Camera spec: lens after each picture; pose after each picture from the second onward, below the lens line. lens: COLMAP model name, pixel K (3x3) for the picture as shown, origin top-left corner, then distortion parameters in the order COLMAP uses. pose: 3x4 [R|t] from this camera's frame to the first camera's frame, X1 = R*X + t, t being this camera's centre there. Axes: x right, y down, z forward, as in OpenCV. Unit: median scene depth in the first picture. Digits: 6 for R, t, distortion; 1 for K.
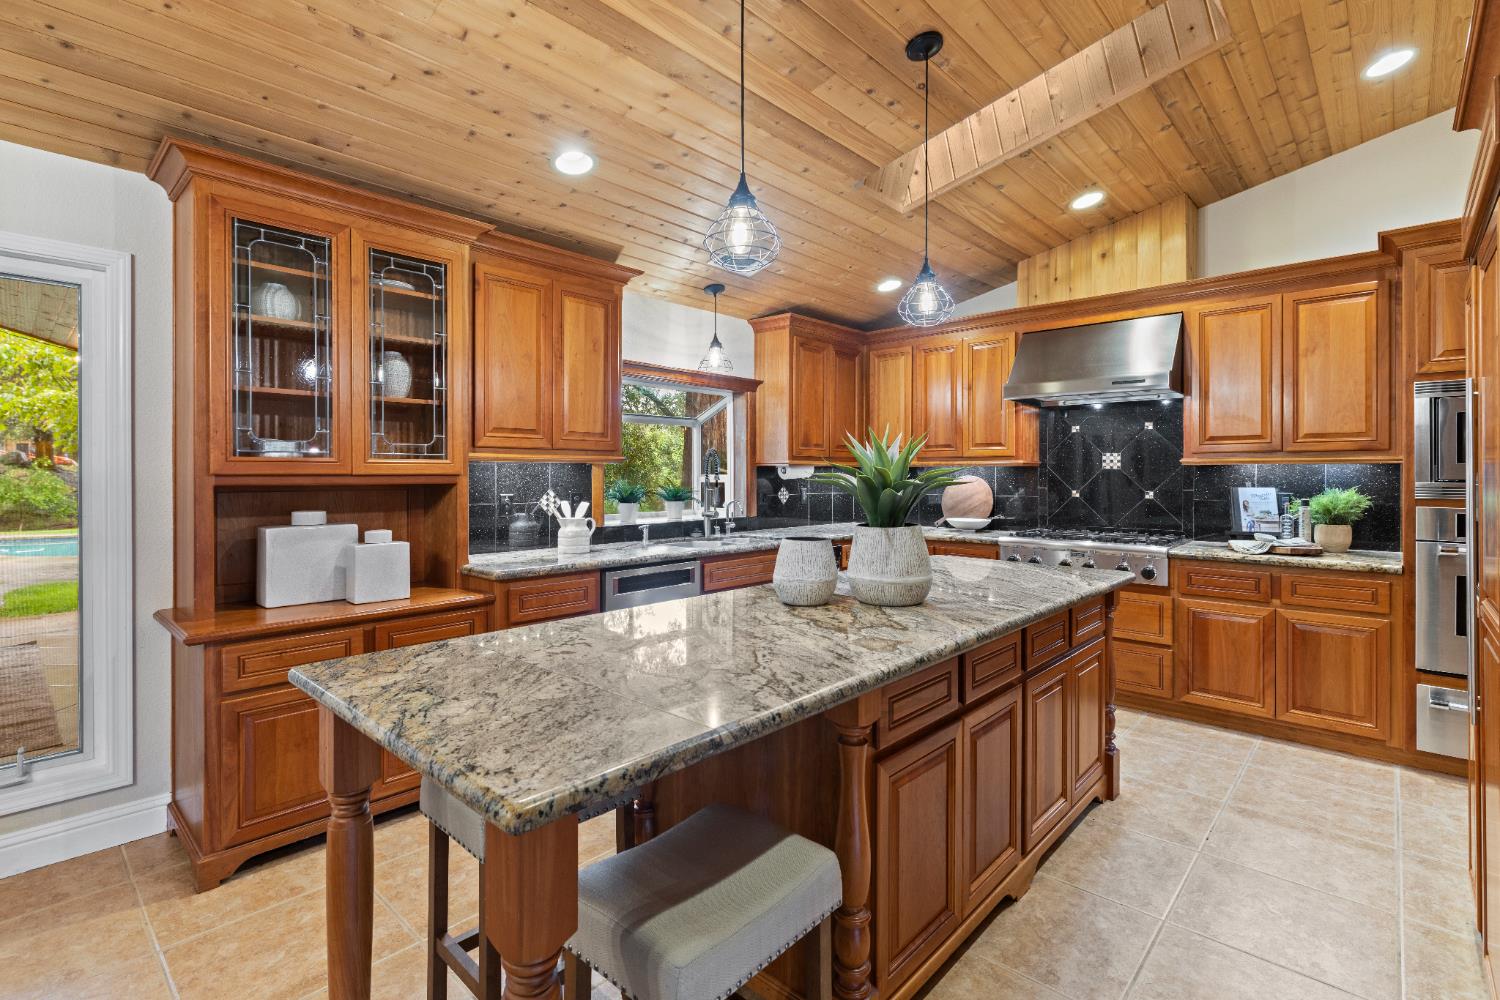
lens RADIAL K [[690.2, 0, 753.2], [0, 690.2, 475.0], [0, 0, 1]] dist [0.003541, 0.000190]
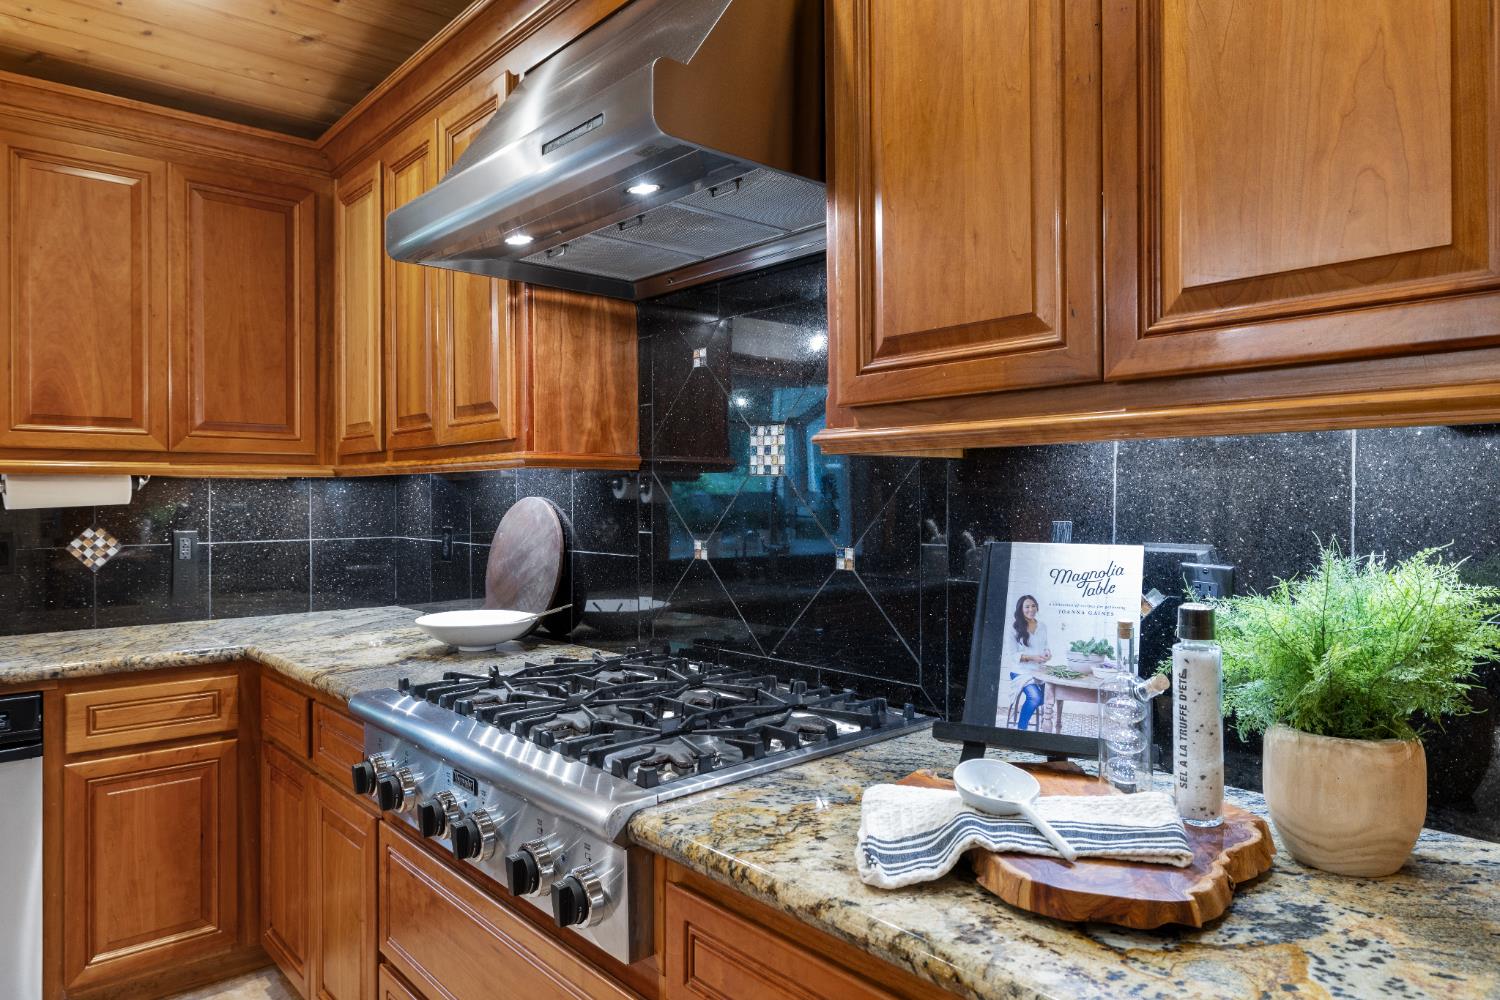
lens RADIAL K [[927.7, 0, 746.9], [0, 927.7, 496.4], [0, 0, 1]] dist [-0.001555, 0.000119]
pose [[0.995397, -0.006081, -0.095647, 0.658668], [0.006441, 0.999973, 0.003449, -0.000054], [0.095623, -0.004049, 0.995409, 0.678855]]
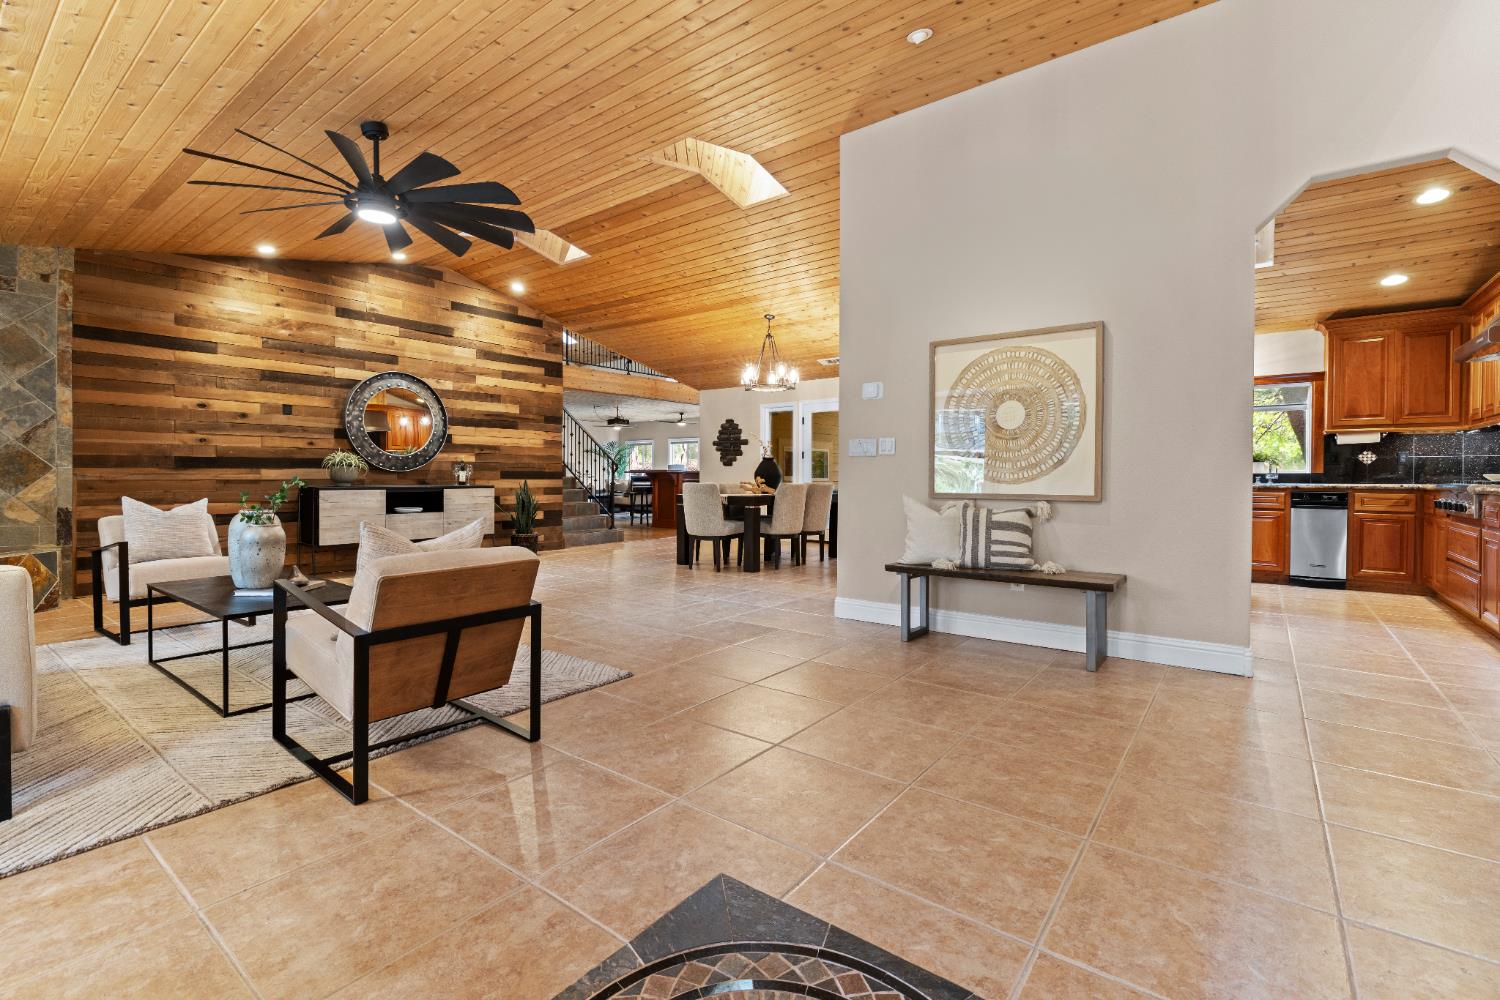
lens RADIAL K [[652.1, 0, 748.6], [0, 652.1, 487.8], [0, 0, 1]] dist [0.000429, 0.000593]
pose [[0.075965, 0.012821, -0.997028, 1.555191], [0.002018, 0.999913, 0.013011, 0.091152], [0.997108, -0.003000, 0.075933, -0.273687]]
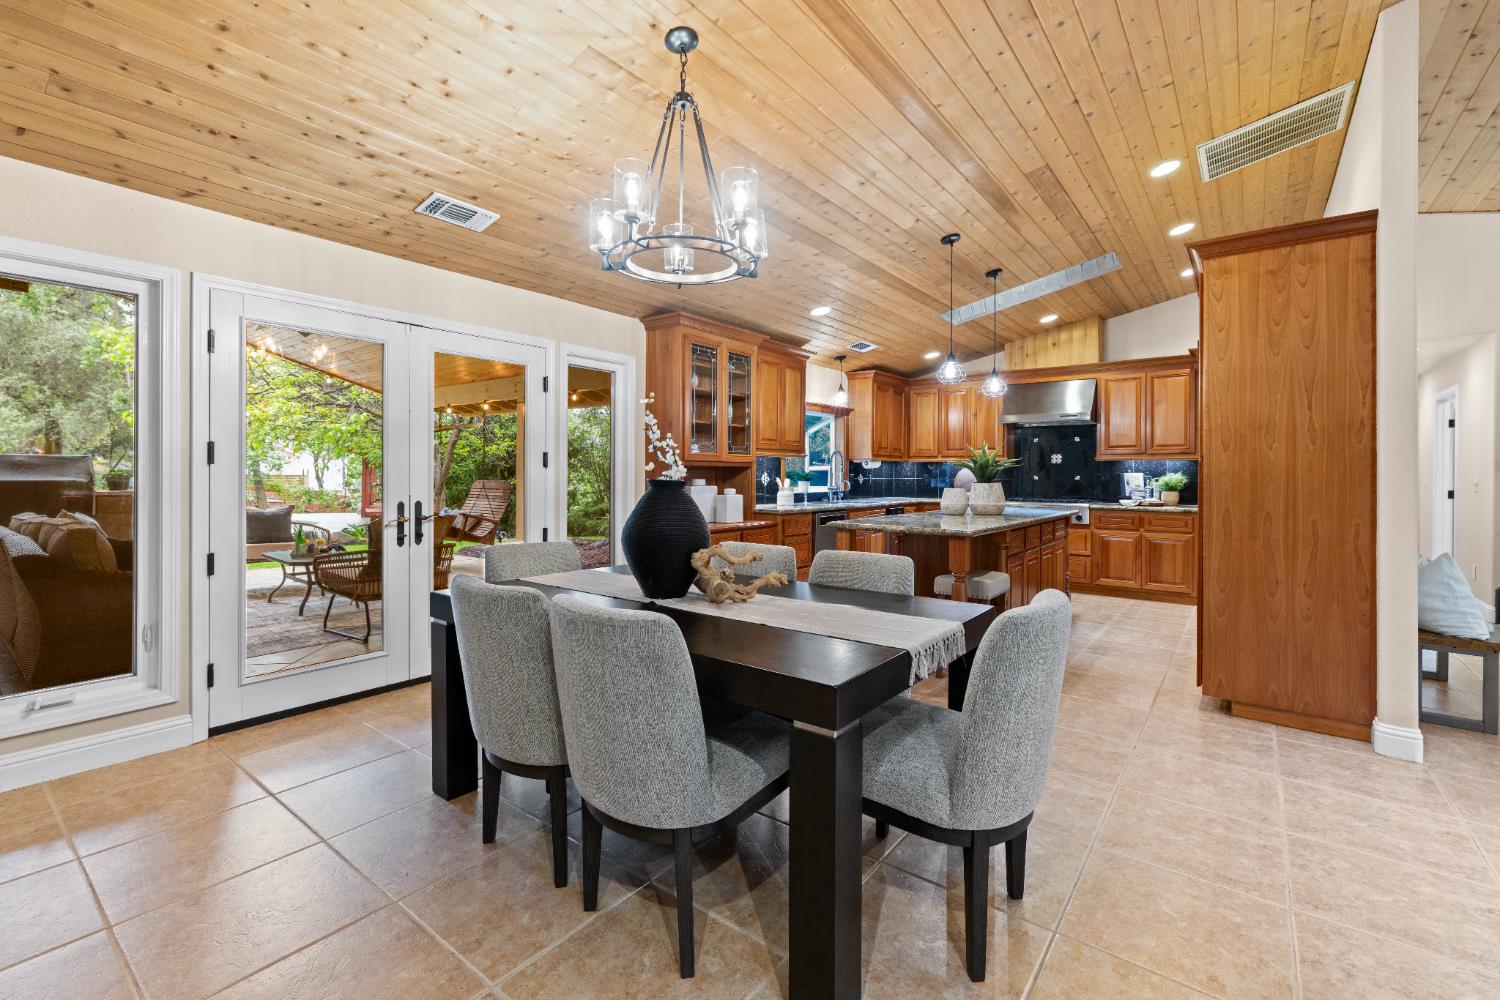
lens RADIAL K [[652.1, 0, 748.9], [0, 652.1, 475.7], [0, 0, 1]] dist [0.000429, 0.000593]
pose [[0.996051, 0.003601, 0.088704, -0.484358], [-0.003749, 0.999992, 0.001496, 0.027937], [-0.088698, -0.001823, 0.996057, -0.692785]]
